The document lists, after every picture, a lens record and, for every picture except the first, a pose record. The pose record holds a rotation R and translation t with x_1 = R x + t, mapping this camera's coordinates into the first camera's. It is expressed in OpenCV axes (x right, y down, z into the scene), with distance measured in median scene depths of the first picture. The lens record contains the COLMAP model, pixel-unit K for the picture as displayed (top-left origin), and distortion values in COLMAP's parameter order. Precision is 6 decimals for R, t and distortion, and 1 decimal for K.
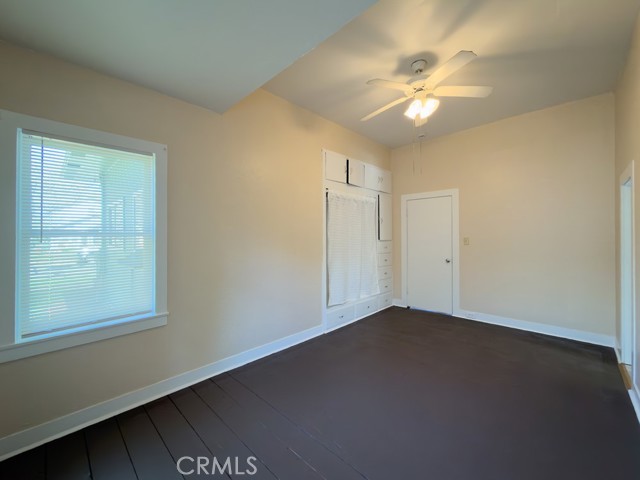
lens RADIAL K [[262.4, 0, 320.6], [0, 262.4, 235.6], [0, 0, 1]] dist [-0.001581, -0.000188]
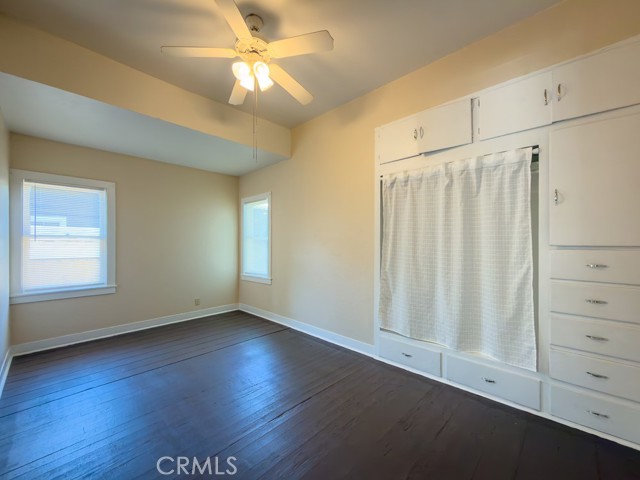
lens RADIAL K [[257.9, 0, 323.5], [0, 257.9, 246.1], [0, 0, 1]] dist [-0.001149, -0.000119]
pose [[0.015353, 0.012613, -0.999803, 0.780032], [0.000346, 0.999920, 0.012619, 0.018037], [0.999882, -0.000540, 0.015347, 0.808803]]
